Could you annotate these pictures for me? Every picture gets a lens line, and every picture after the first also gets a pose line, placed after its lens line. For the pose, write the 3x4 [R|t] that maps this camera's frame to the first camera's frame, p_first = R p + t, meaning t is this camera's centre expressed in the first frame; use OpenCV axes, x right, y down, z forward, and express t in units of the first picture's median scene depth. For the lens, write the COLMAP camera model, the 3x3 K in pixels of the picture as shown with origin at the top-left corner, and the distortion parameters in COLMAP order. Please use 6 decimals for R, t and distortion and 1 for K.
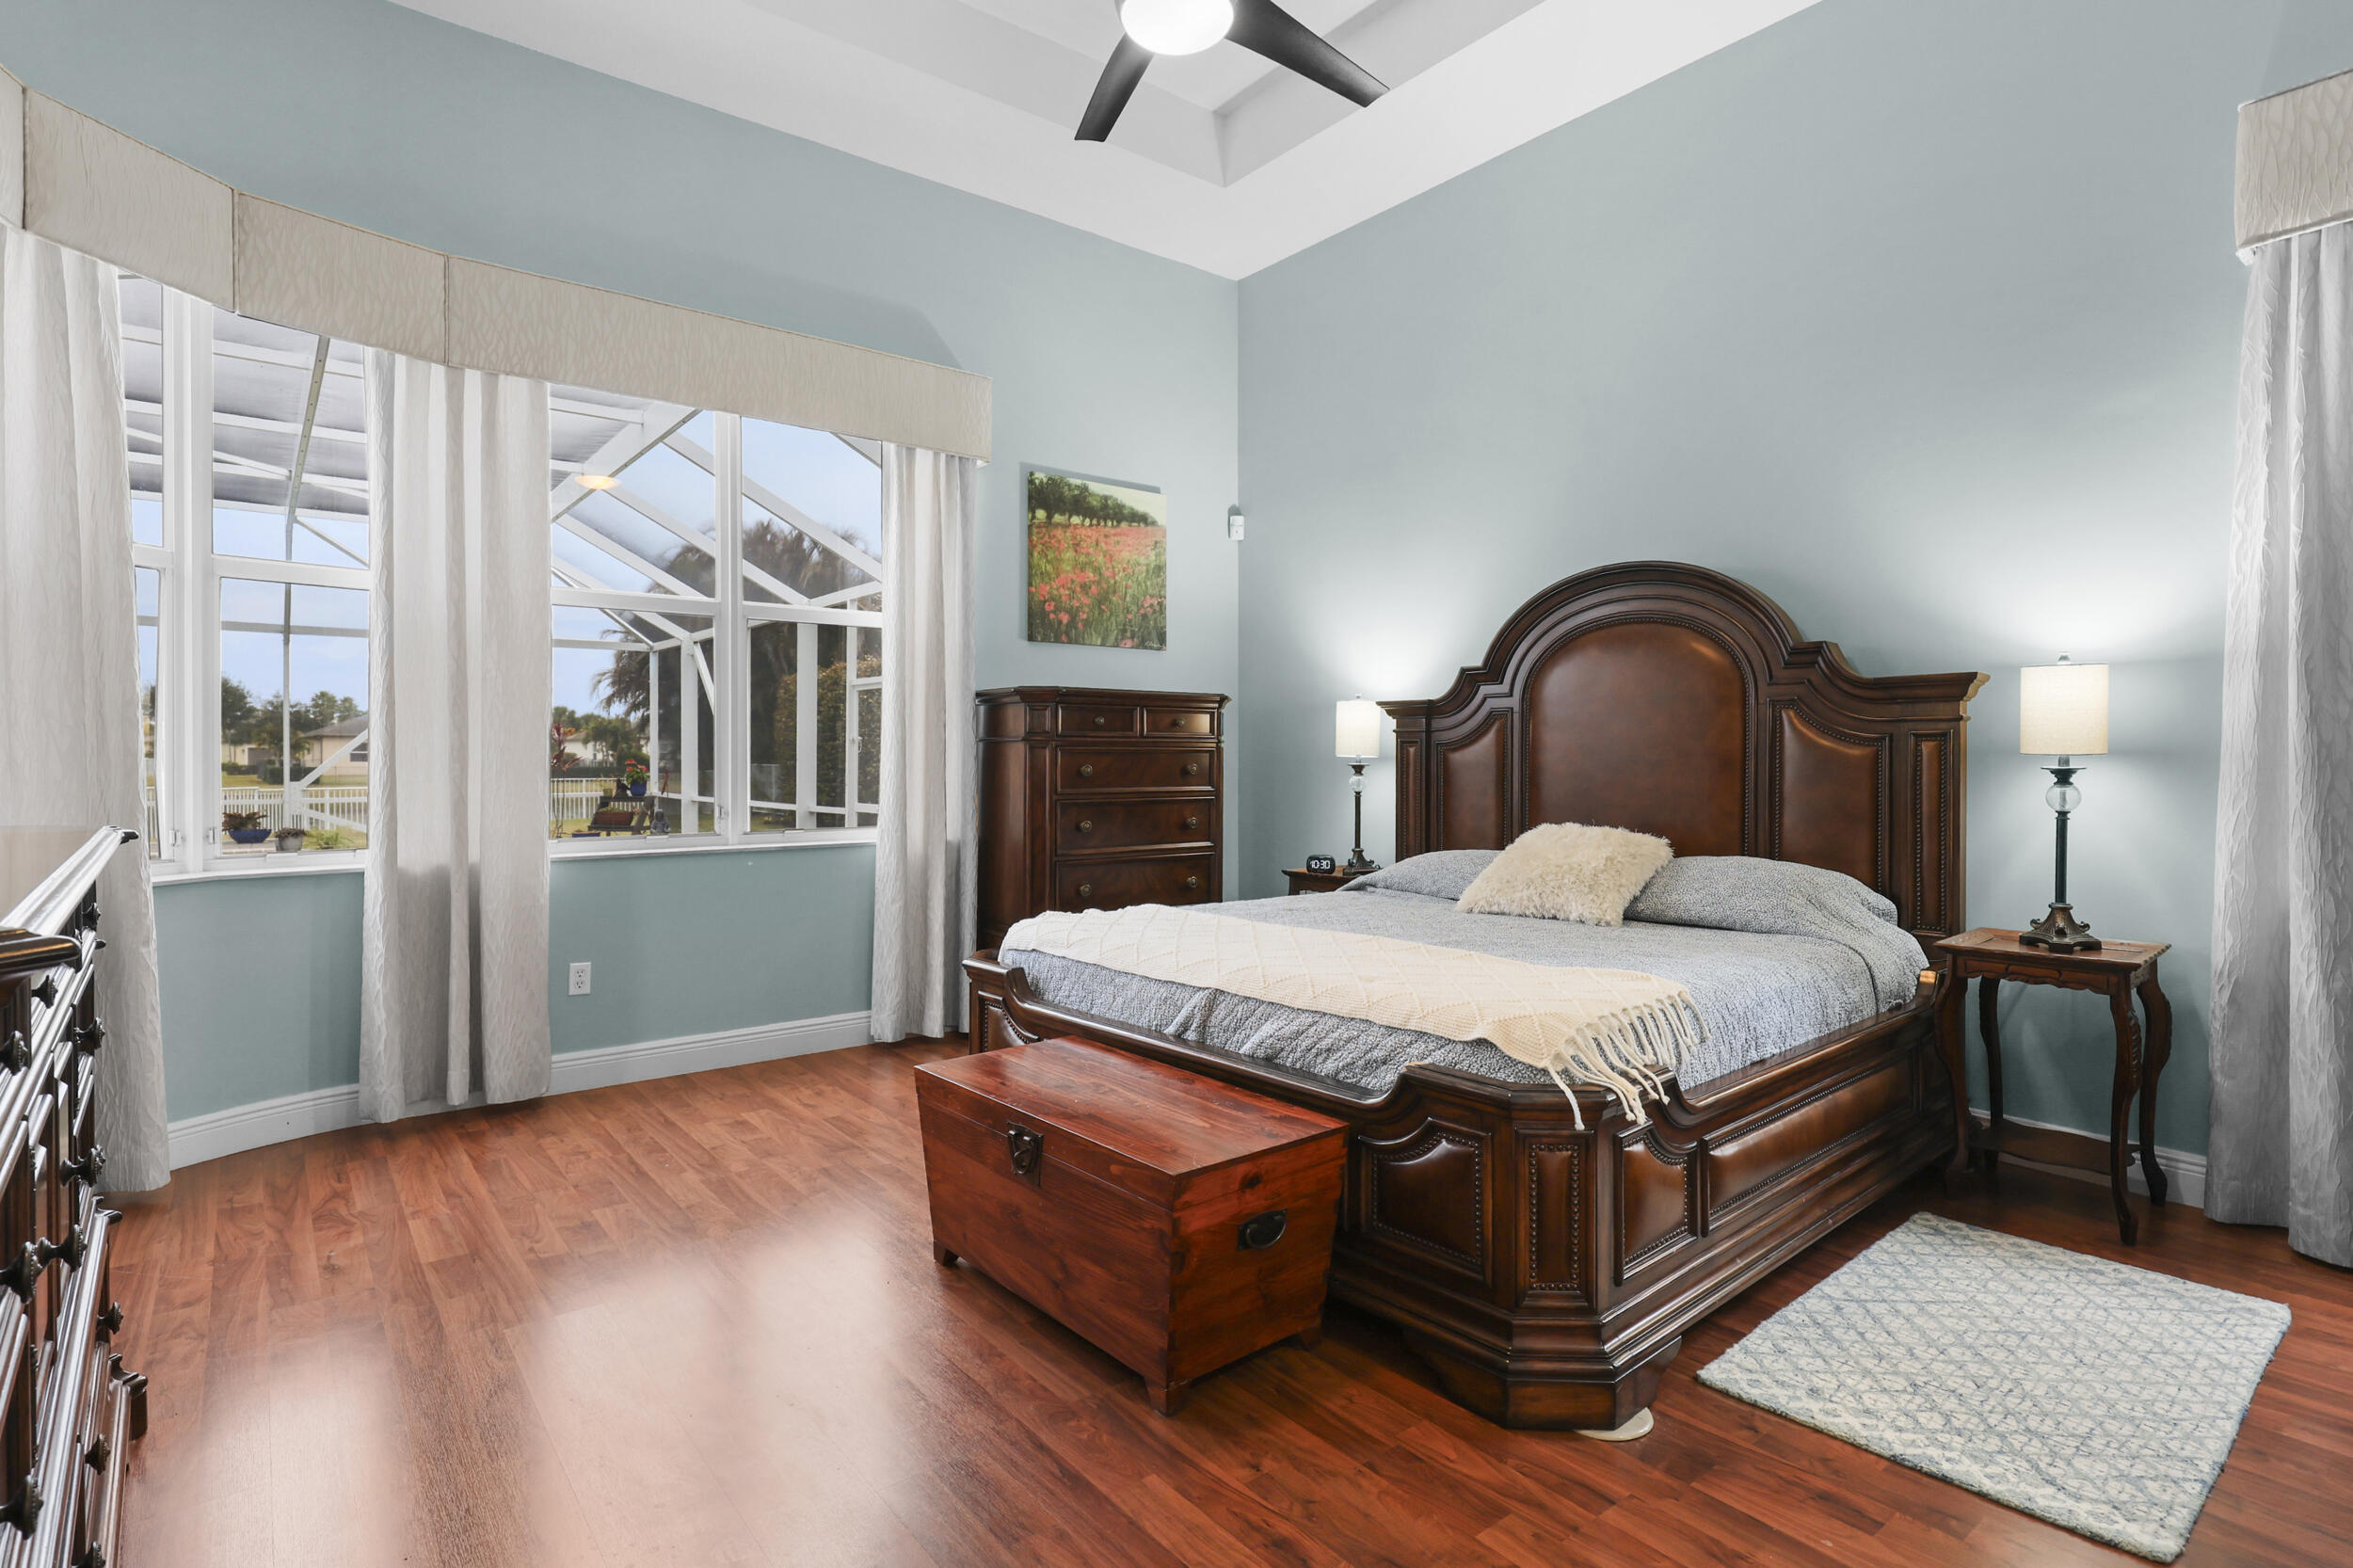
lens RADIAL K [[1080.8, 0, 1181.1], [0, 1080.8, 760.3], [0, 0, 1]] dist [0.007838, -0.000219]
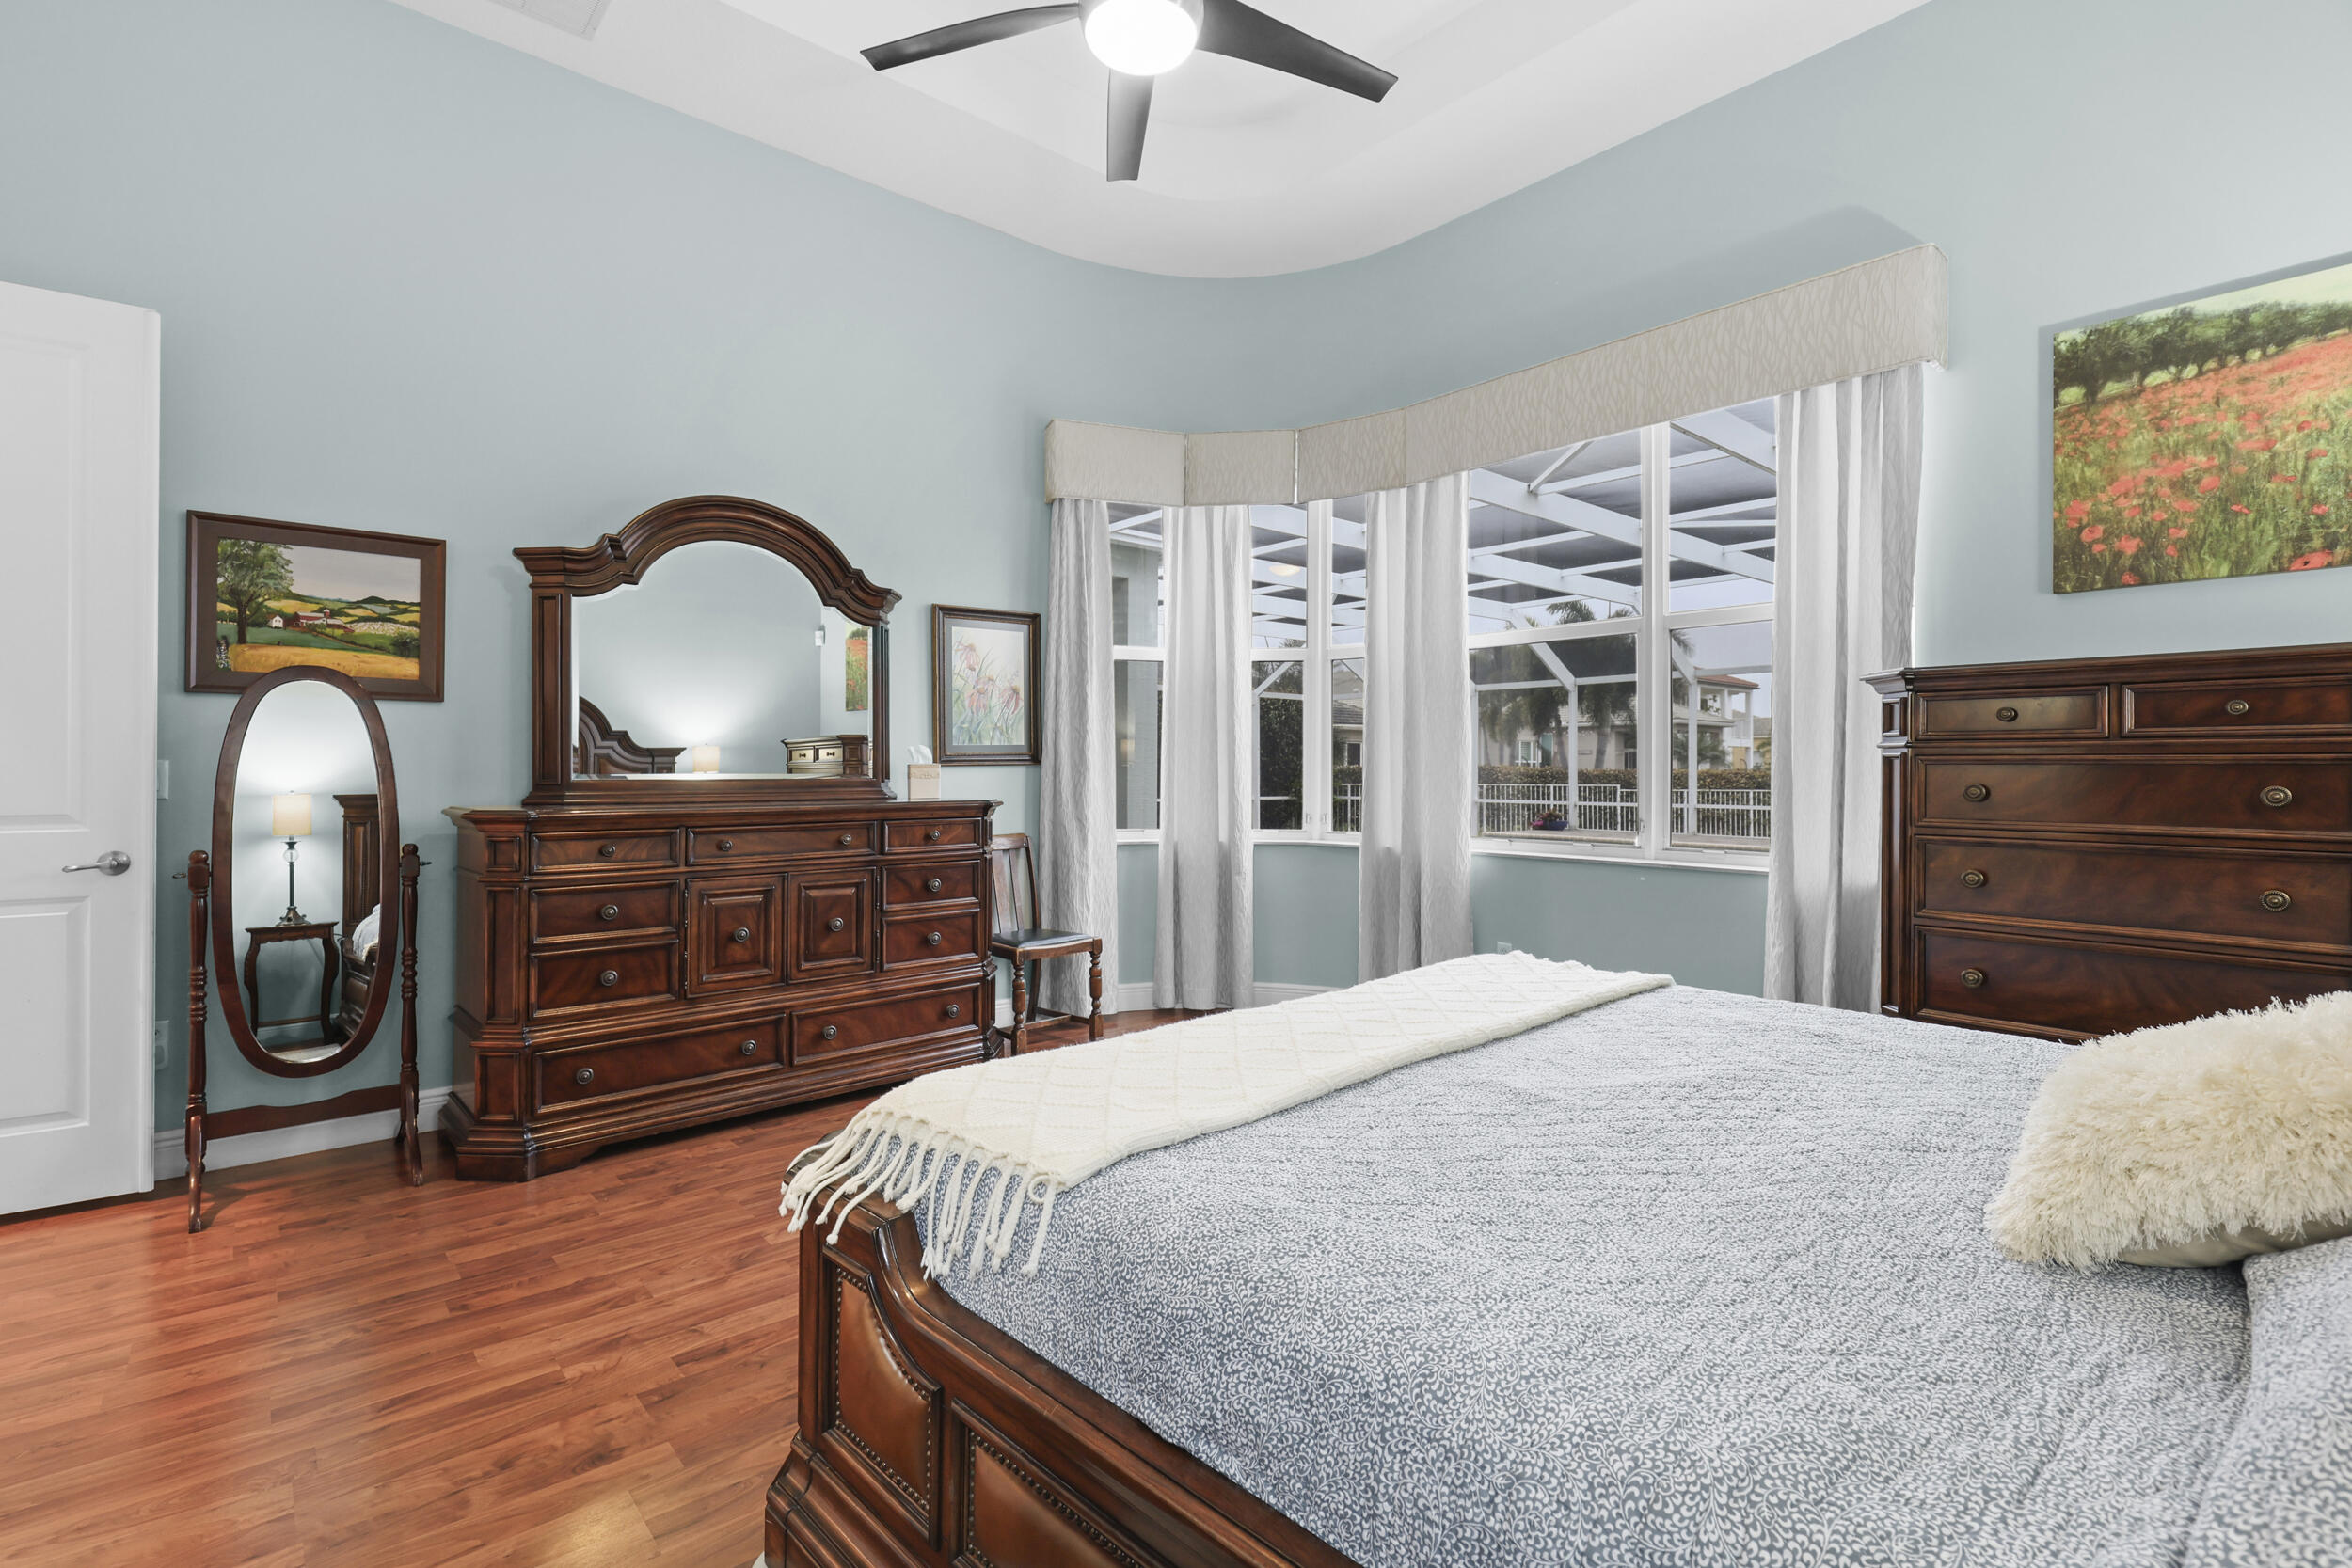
lens RADIAL K [[1080.2, 0, 1180.6], [0, 1080.2, 760.3], [0, 0, 1]] dist [0.007838, -0.000219]
pose [[0.101984, -0.003135, -0.994781, 0.455071], [0.002043, 0.999994, -0.002942, -0.008938], [0.994784, -0.001733, 0.101990, 0.403868]]
